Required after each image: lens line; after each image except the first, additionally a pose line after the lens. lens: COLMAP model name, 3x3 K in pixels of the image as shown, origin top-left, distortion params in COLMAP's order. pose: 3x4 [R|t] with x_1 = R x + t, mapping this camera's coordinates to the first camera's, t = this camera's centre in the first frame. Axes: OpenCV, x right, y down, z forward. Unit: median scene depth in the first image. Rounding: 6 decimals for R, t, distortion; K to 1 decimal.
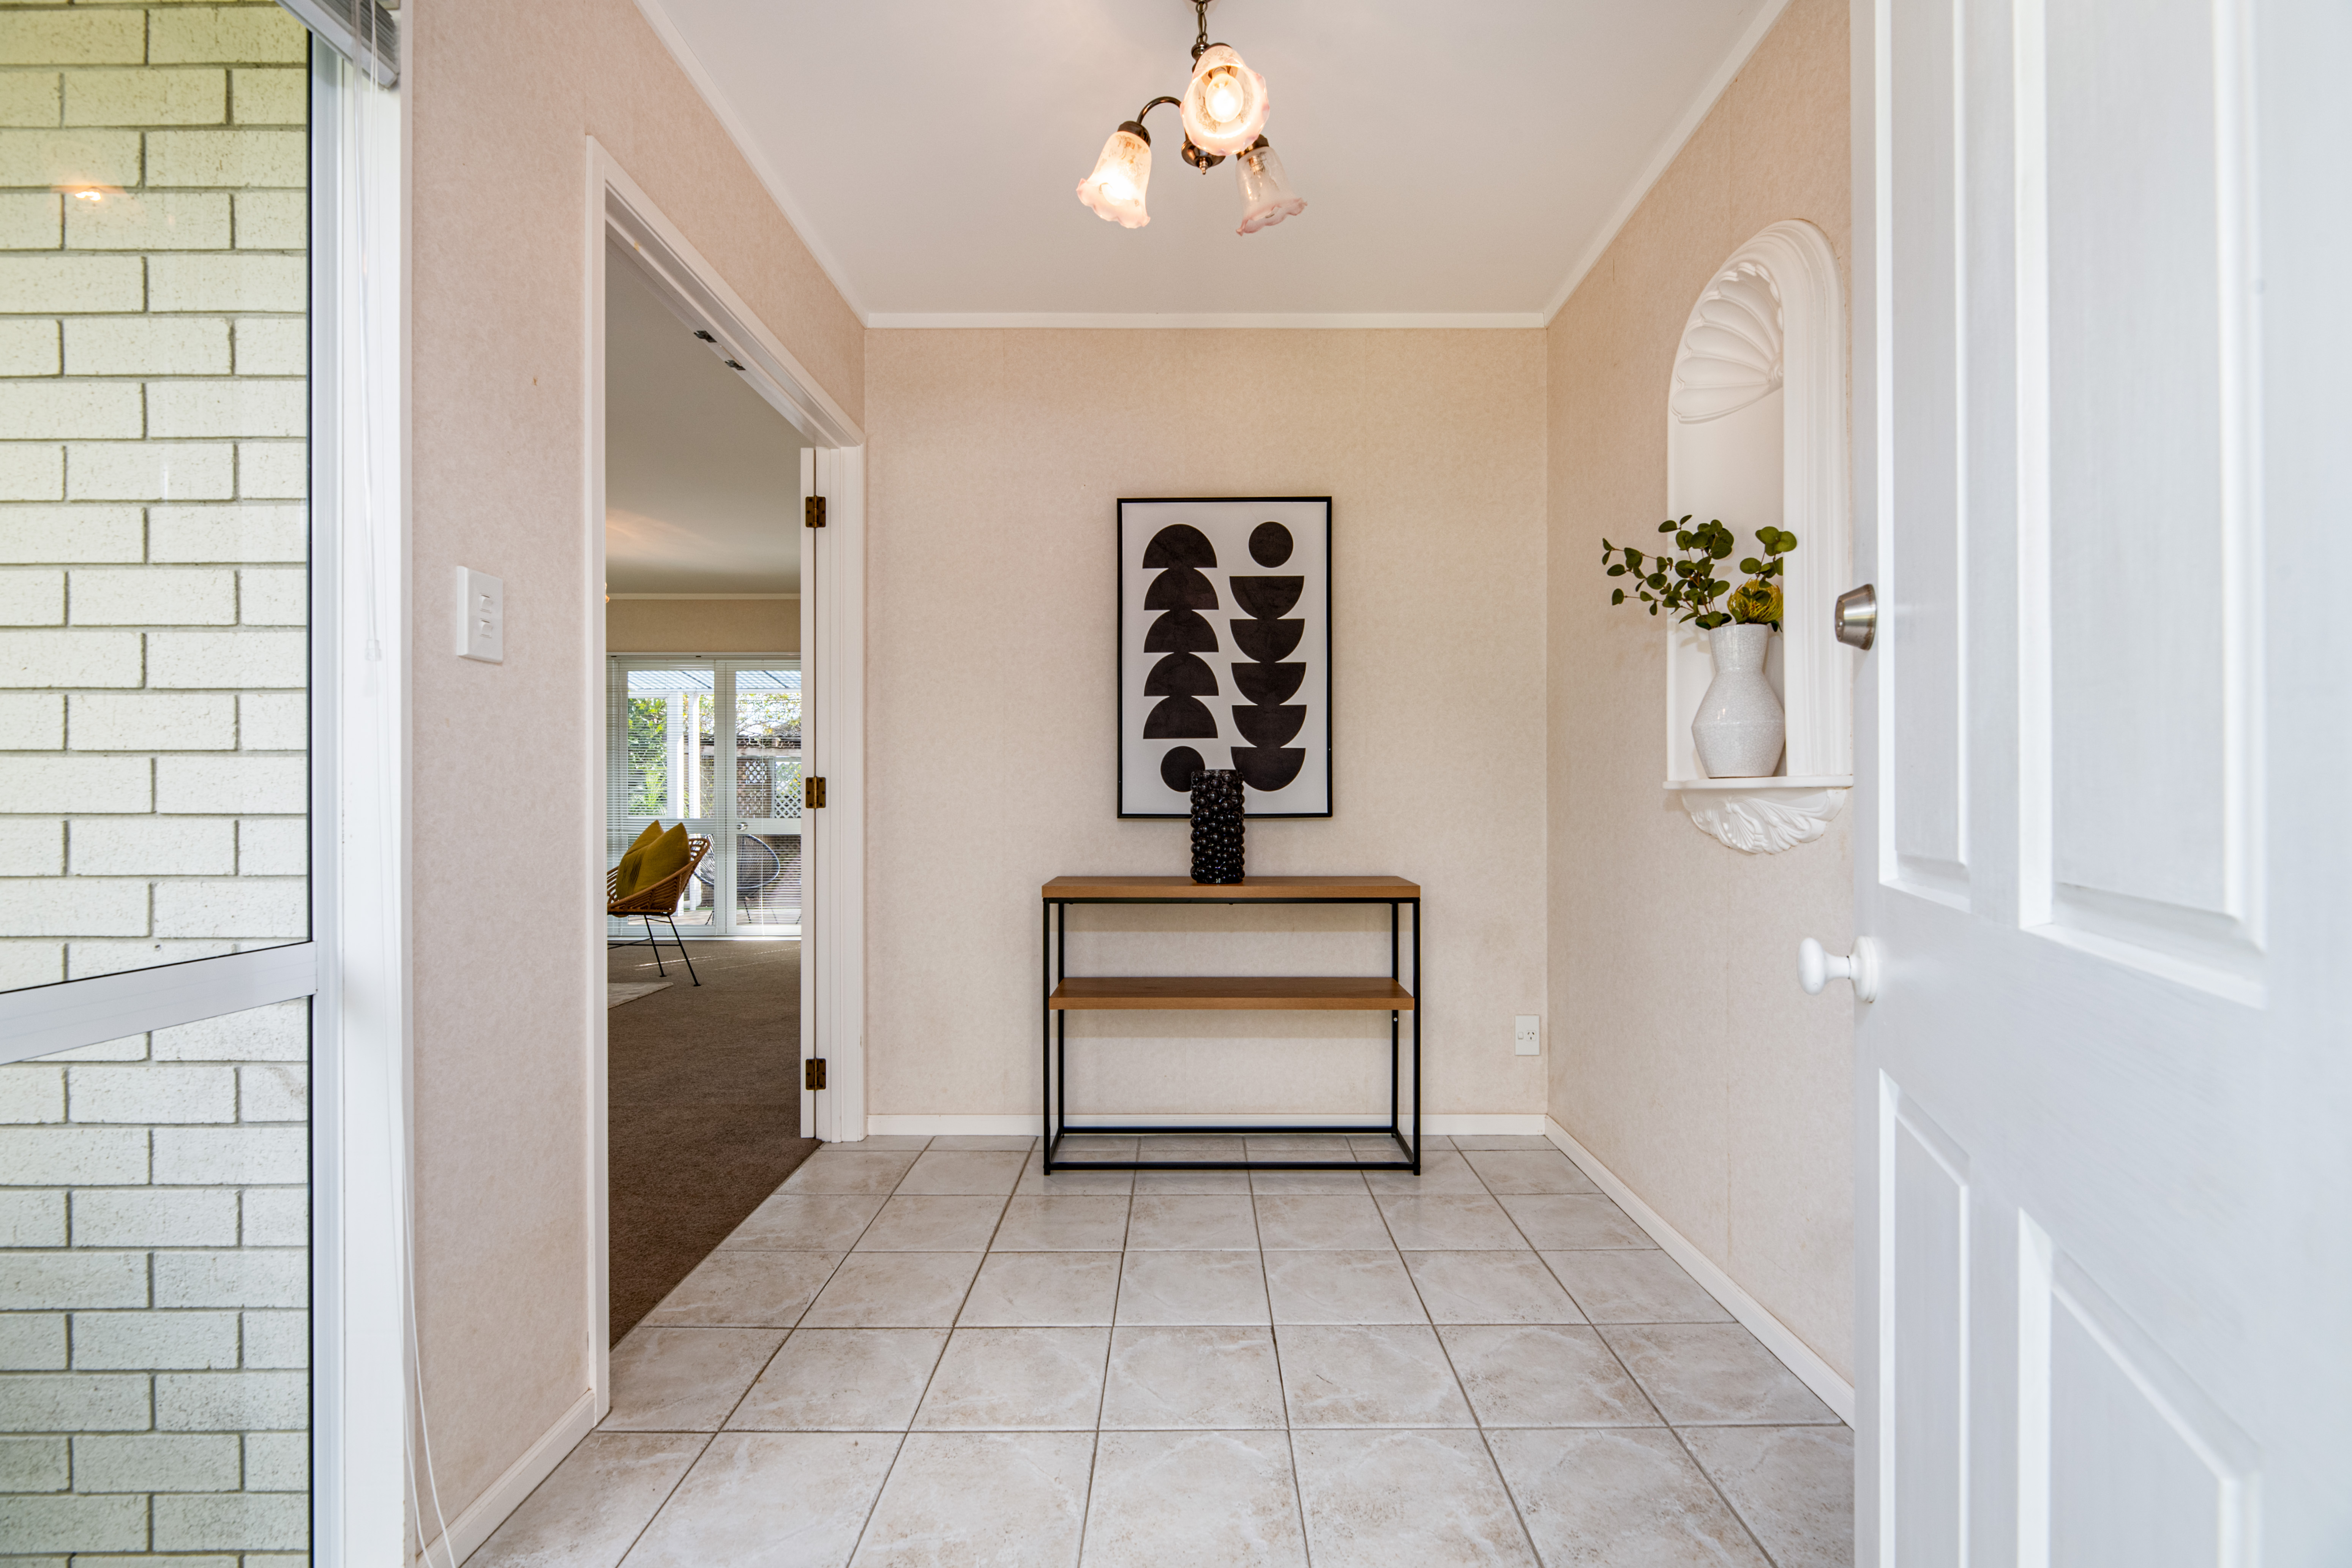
lens RADIAL K [[964.8, 0, 1161.5], [0, 964.8, 777.8], [0, 0, 1]] dist [0.000286, 0.000017]
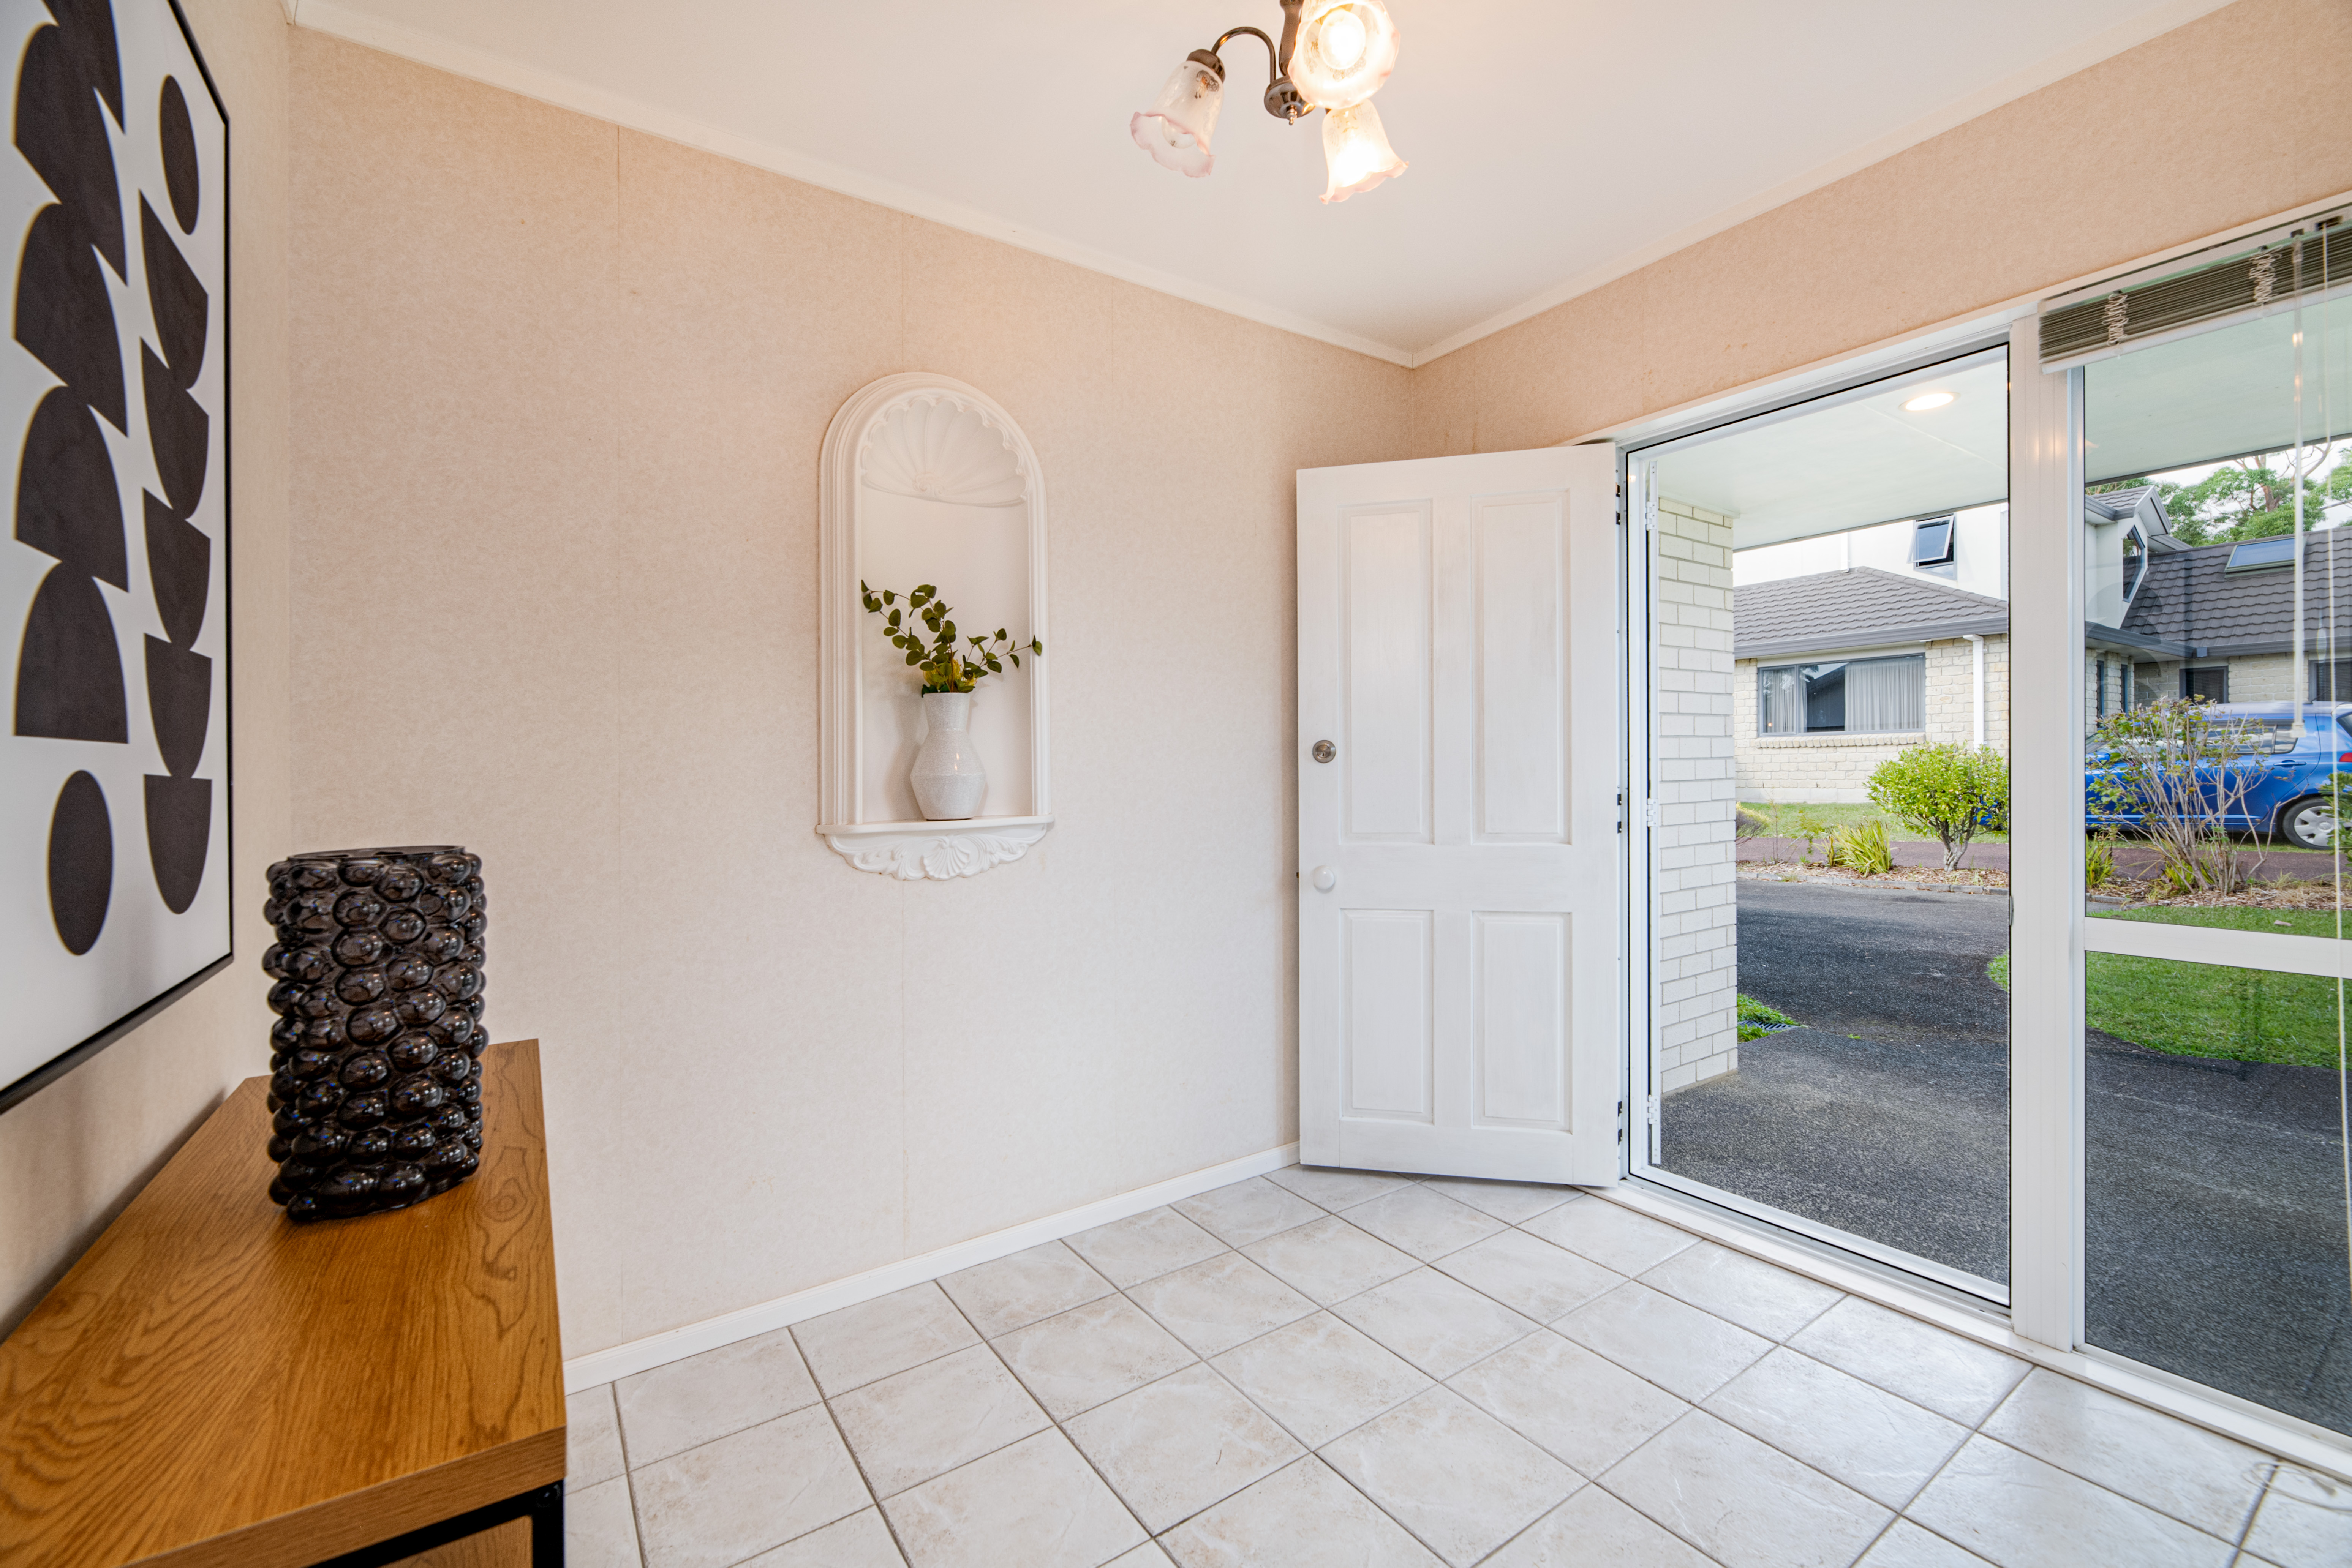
lens RADIAL K [[964.6, 0, 1161.5], [0, 964.6, 777.8], [0, 0, 1]] dist [0.000286, 0.000017]
pose [[-0.559635, 0.000978, 0.828739, -0.604214], [0.002941, 0.999995, 0.000806, -0.057175], [-0.828734, 0.002888, -0.559635, 1.604583]]
